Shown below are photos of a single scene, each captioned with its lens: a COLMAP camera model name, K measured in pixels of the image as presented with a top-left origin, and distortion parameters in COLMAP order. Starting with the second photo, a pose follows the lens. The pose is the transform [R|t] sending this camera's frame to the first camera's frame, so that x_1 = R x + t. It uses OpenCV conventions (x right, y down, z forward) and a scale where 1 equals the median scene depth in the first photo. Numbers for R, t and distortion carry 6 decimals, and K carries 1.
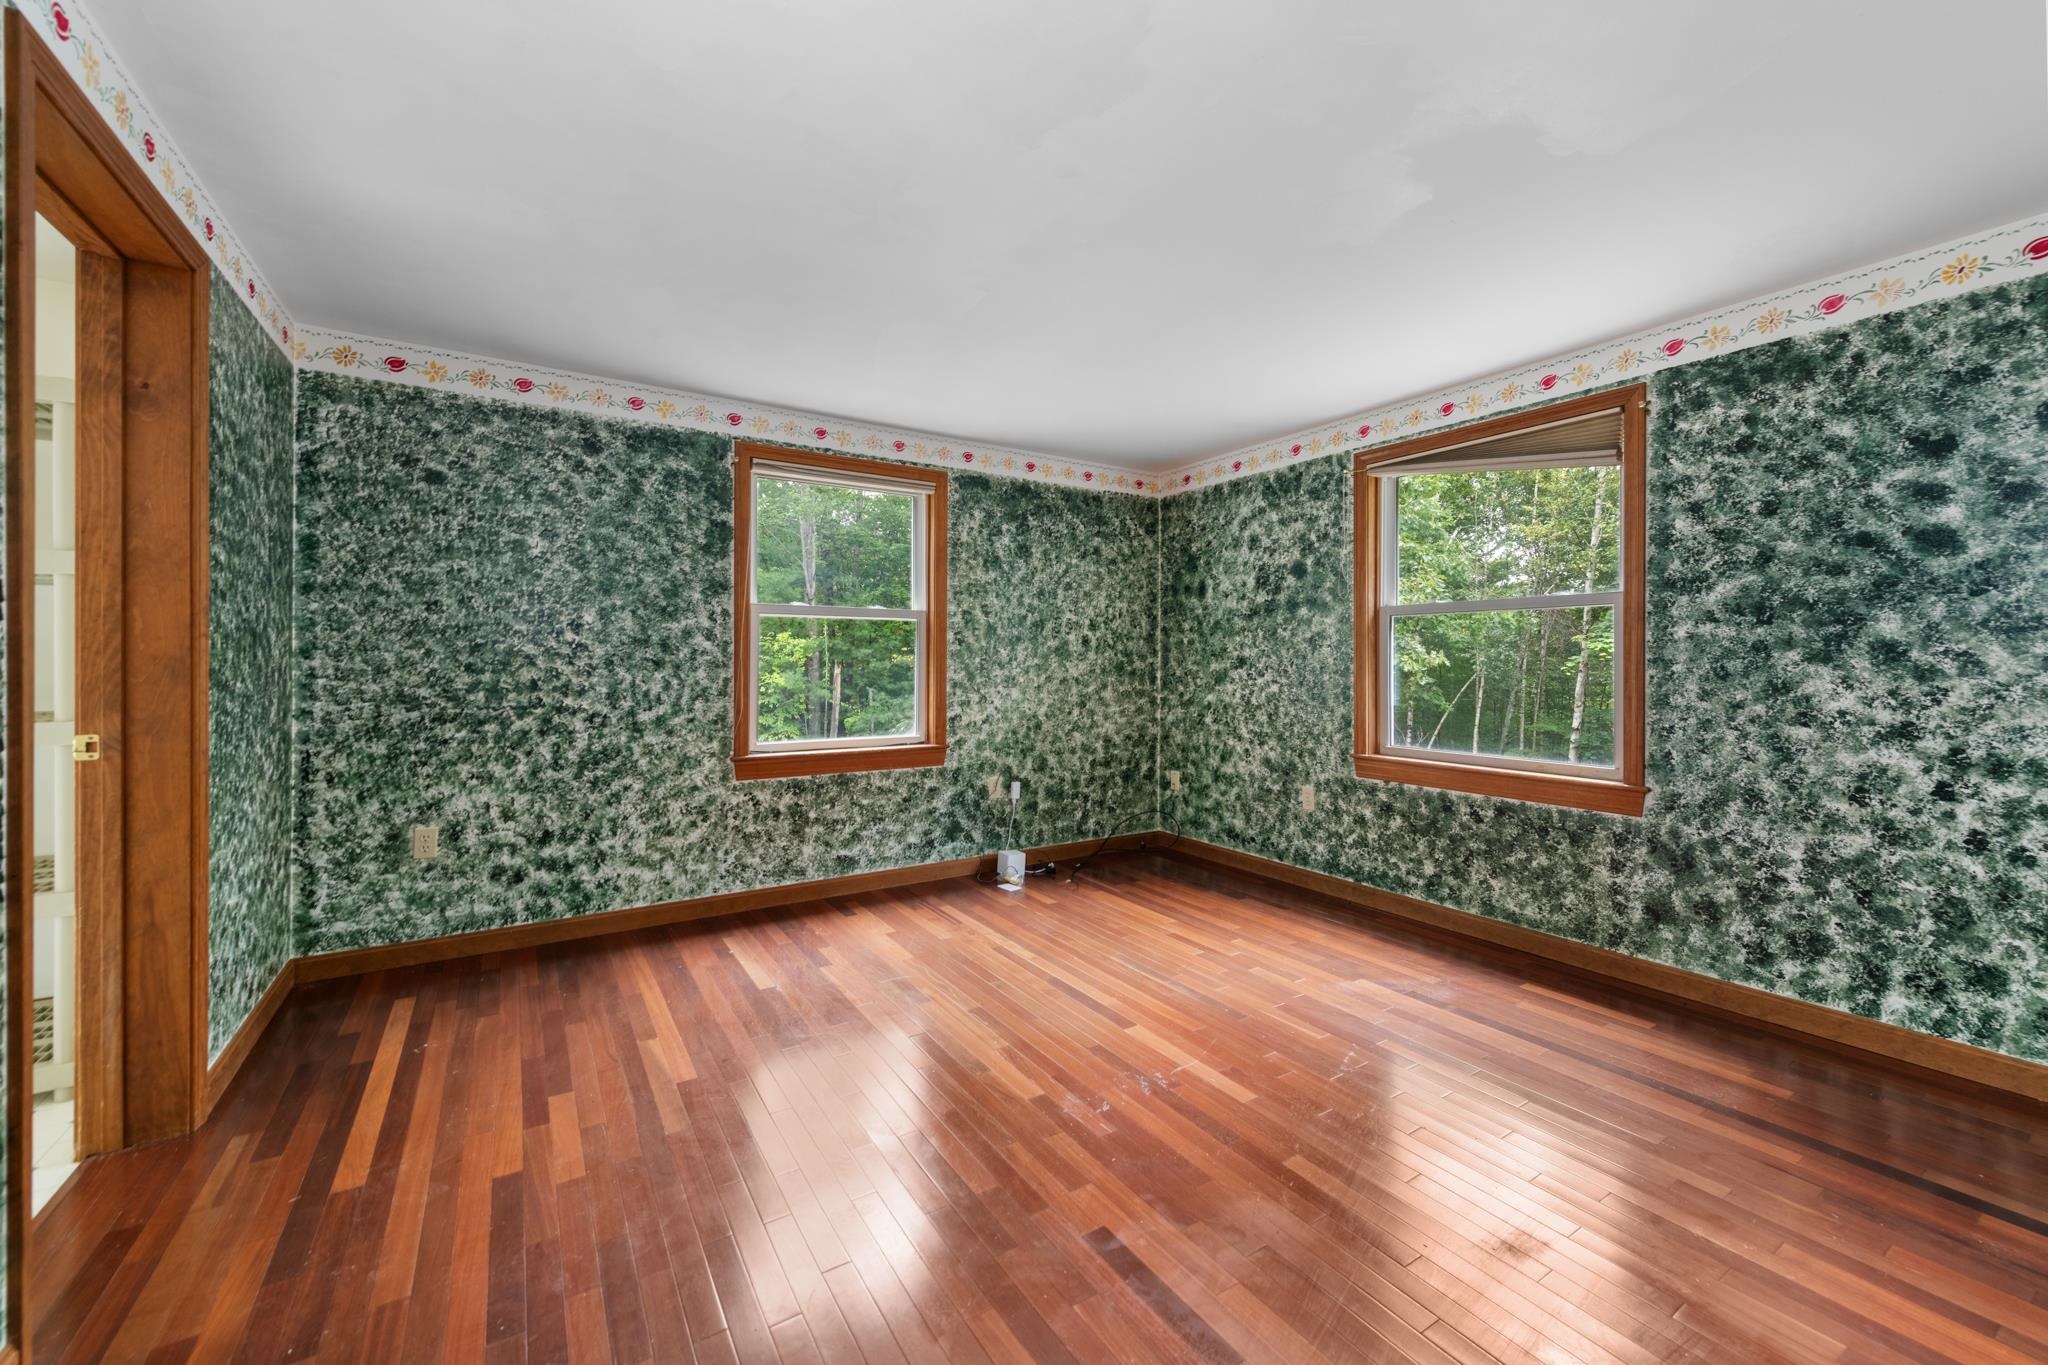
lens RADIAL K [[806.5, 0, 1030.1], [0, 806.5, 657.6], [0, 0, 1]] dist [0.013727, -0.000193]
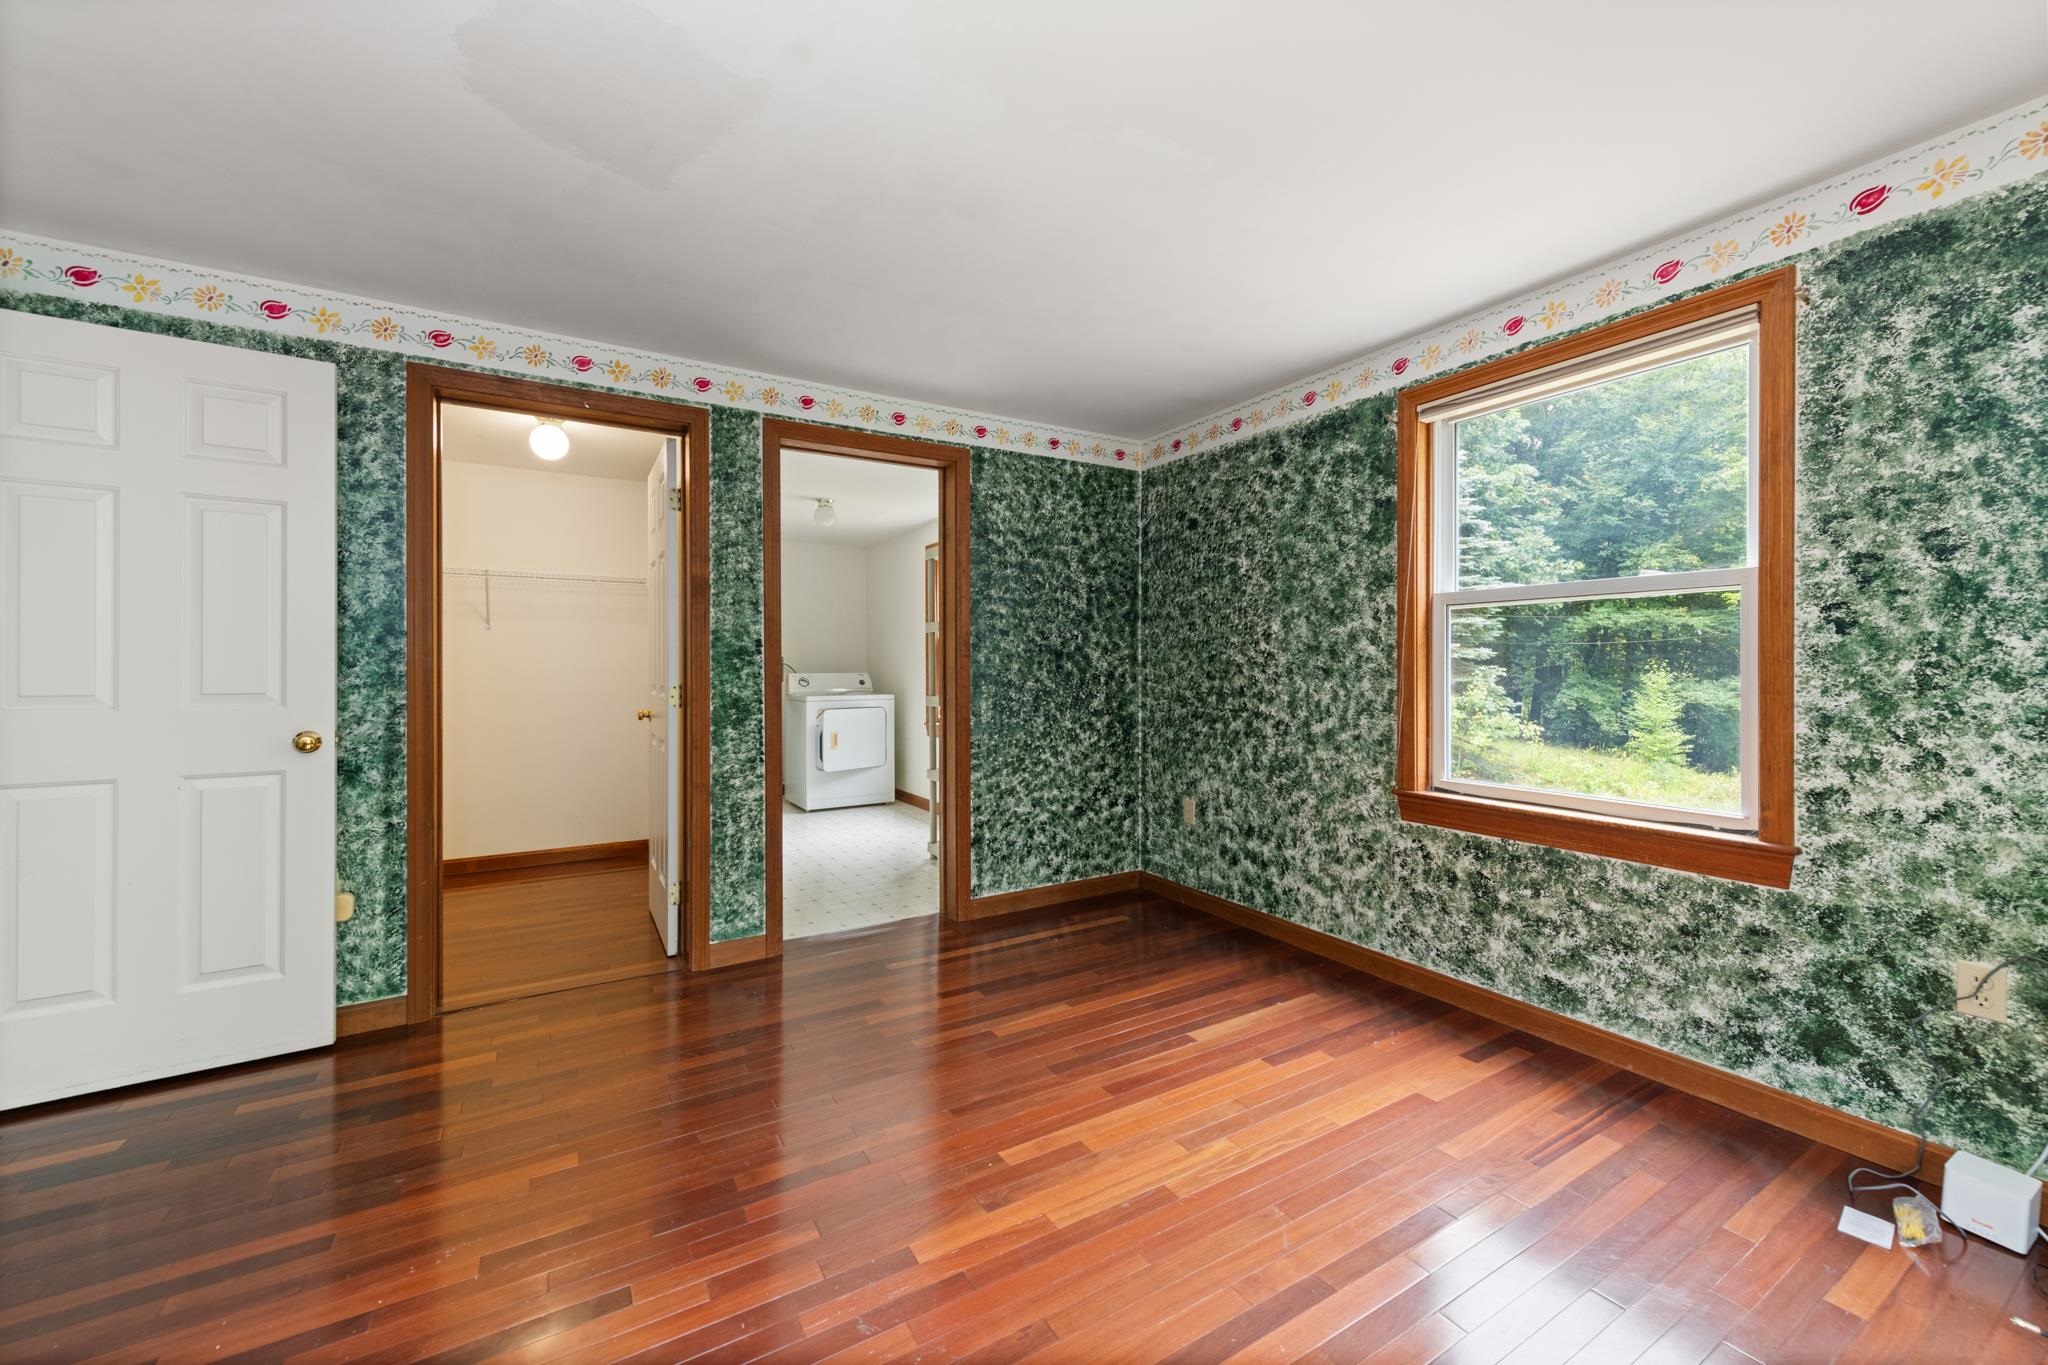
lens RADIAL K [[802.2, 0, 1029.2], [0, 802.2, 666.4], [0, 0, 1]] dist [0.018148, -0.005459]
pose [[-0.029513, -0.005278, -0.999550, 0.454632], [0.003624, 0.999979, -0.005387, 0.004543], [0.999558, -0.003782, -0.029493, 0.679382]]
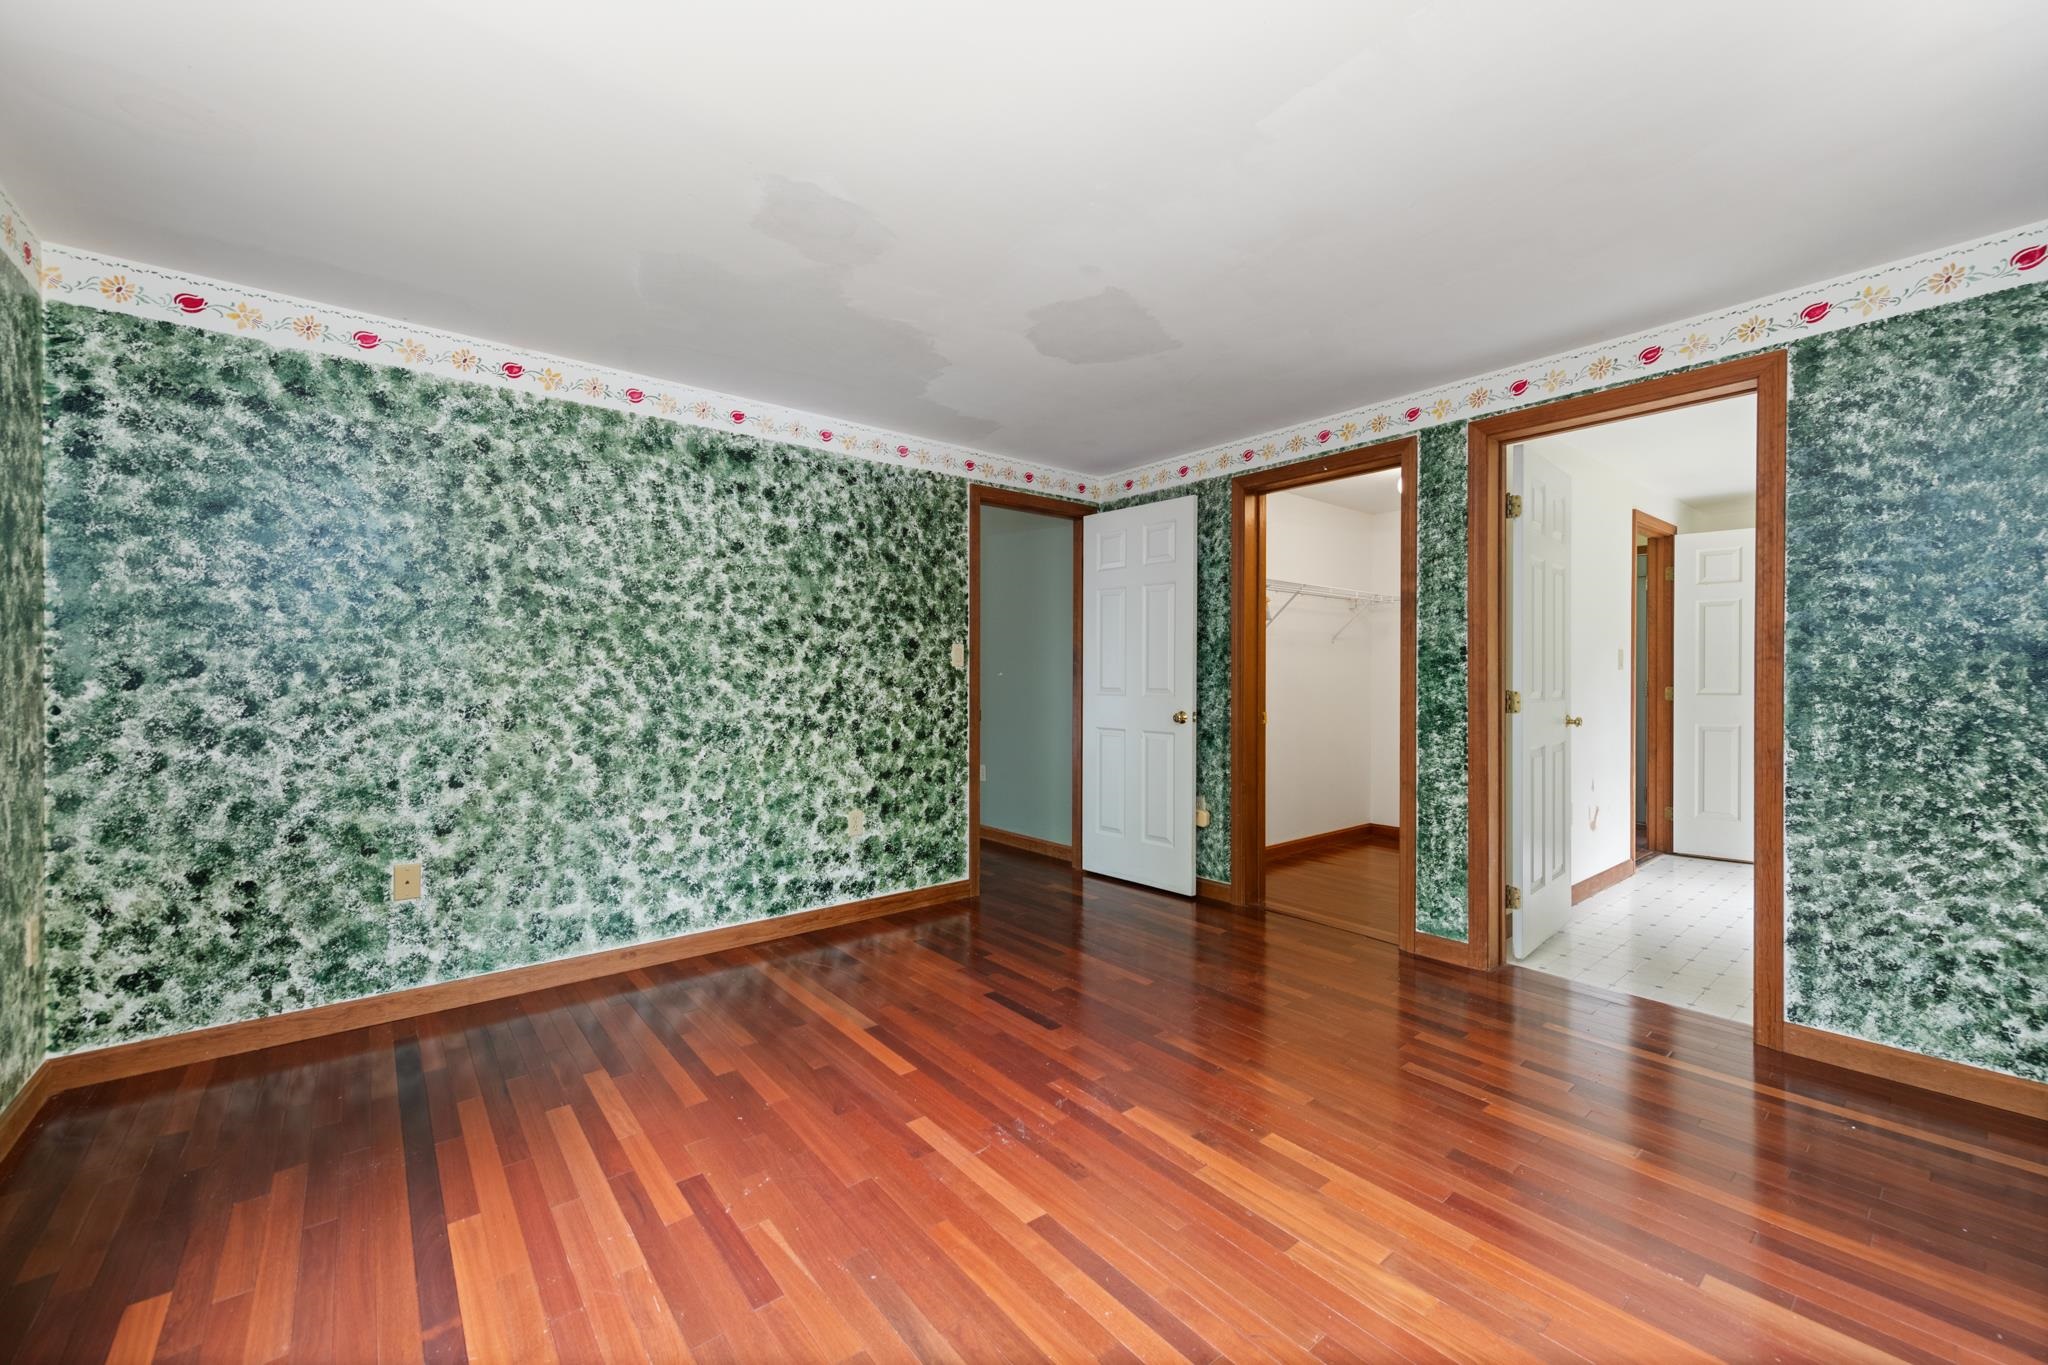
lens RADIAL K [[800.4, 0, 1033.8], [0, 800.4, 682.4], [0, 0, 1]] dist [0.016599, -0.005785]
pose [[-0.992390, -0.008074, -0.122866, 0.155018], [-0.008442, 0.999961, 0.002479, 0.009943], [0.122841, 0.003498, -0.992420, 1.179209]]
